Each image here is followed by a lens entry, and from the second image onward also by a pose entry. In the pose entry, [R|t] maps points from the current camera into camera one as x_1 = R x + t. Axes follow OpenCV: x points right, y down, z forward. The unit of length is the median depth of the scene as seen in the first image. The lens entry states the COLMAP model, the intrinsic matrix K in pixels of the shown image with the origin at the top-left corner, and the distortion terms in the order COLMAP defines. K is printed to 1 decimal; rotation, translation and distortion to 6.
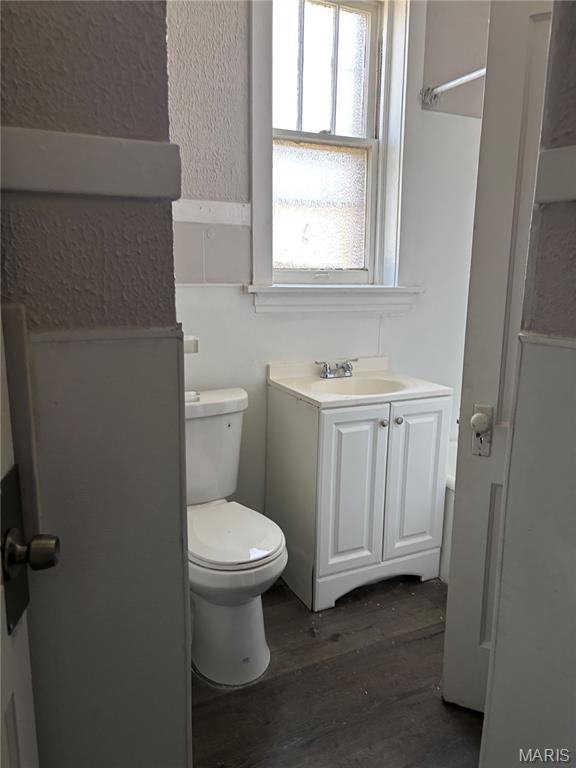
lens RADIAL K [[578.5, 0, 286.1], [0, 578.5, 384.0], [0, 0, 1]] dist [0.005034, 0.001154]
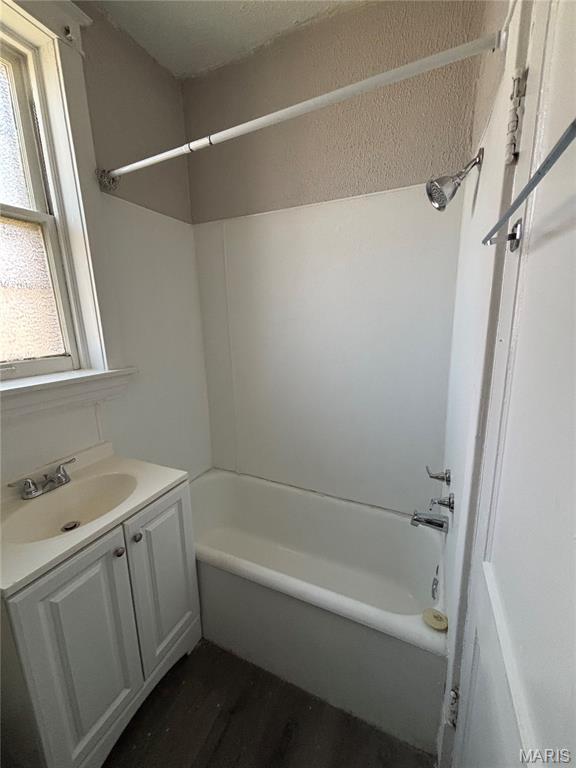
lens RADIAL K [[312.1, 0, 287.1], [0, 312.1, 386.1], [0, 0, 1]] dist [0.002954, 0.001286]
pose [[0.771619, -0.160803, 0.615423, 0.097572], [0.159107, 0.985555, 0.058026, -0.127878], [-0.615864, 0.053144, 0.786058, 0.402178]]
